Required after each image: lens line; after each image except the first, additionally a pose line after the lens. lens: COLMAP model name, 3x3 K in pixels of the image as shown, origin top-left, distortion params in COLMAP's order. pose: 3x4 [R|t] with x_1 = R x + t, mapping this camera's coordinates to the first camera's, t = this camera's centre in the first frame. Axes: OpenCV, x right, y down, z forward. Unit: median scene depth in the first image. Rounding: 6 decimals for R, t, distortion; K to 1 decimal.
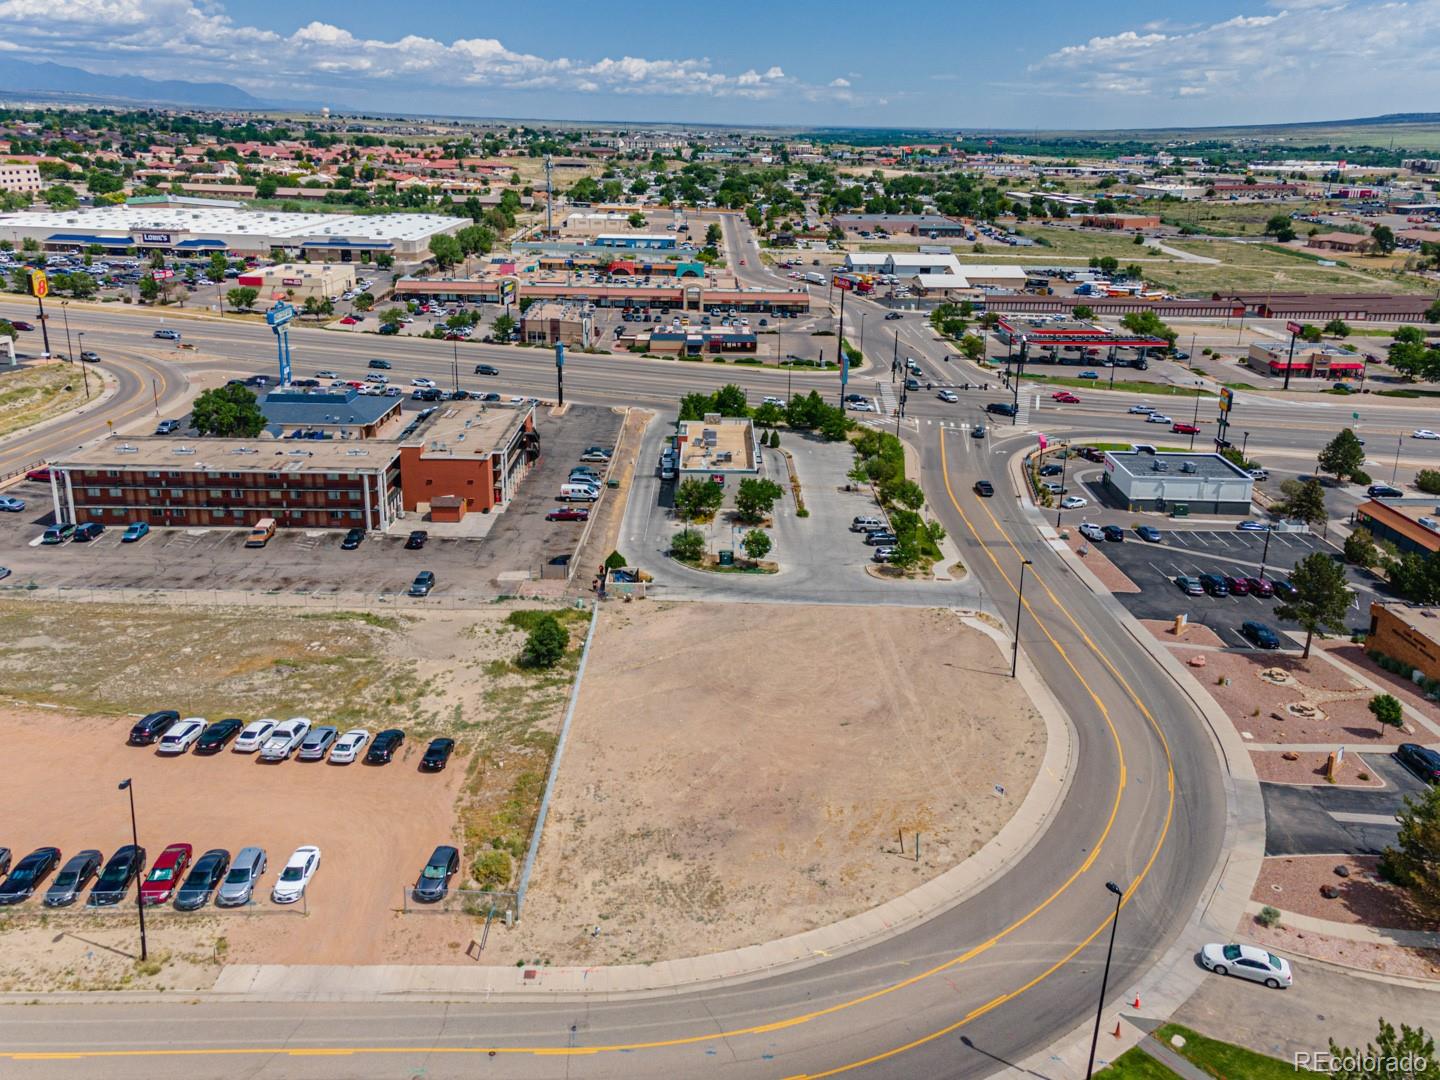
lens RADIAL K [[1065.9, 0, 726.3], [0, 1065.9, 515.1], [0, 0, 1]] dist [0.051891, 0.045128]
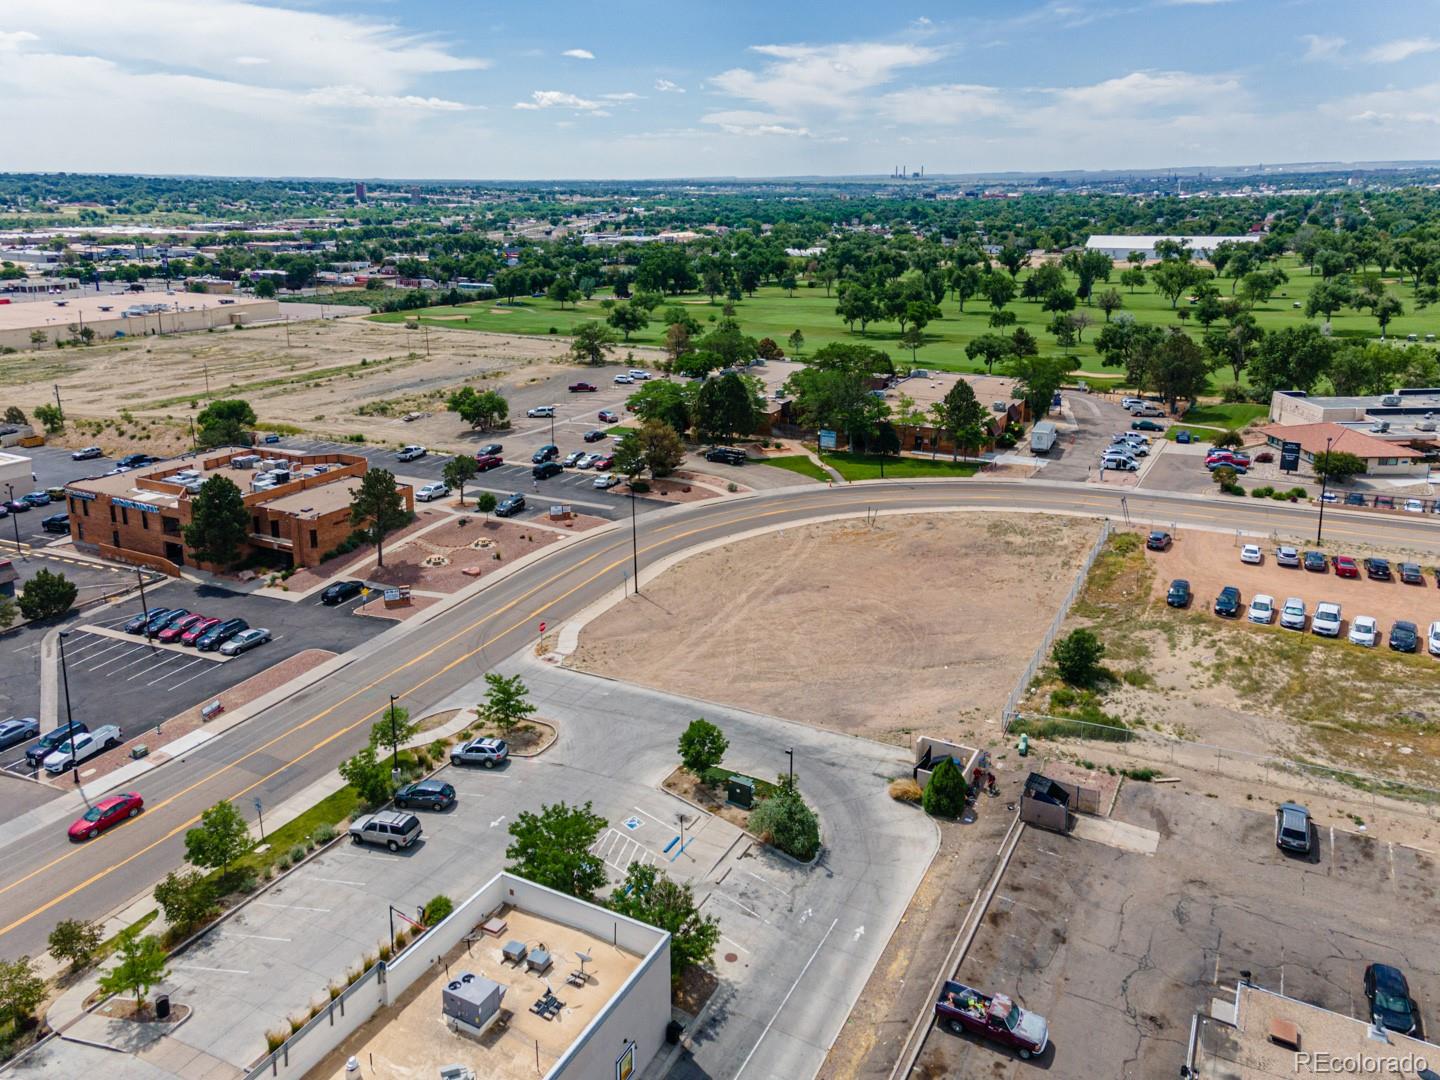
lens RADIAL K [[1044.4, 0, 722.2], [0, 1044.4, 533.1], [0, 0, 1]] dist [0.046126, 0.036537]
pose [[-0.874750, -0.168032, 0.454508, -0.205627], [0.153776, 0.793212, 0.589210, -0.371452], [-0.459527, 0.585303, -0.668023, 1.187614]]
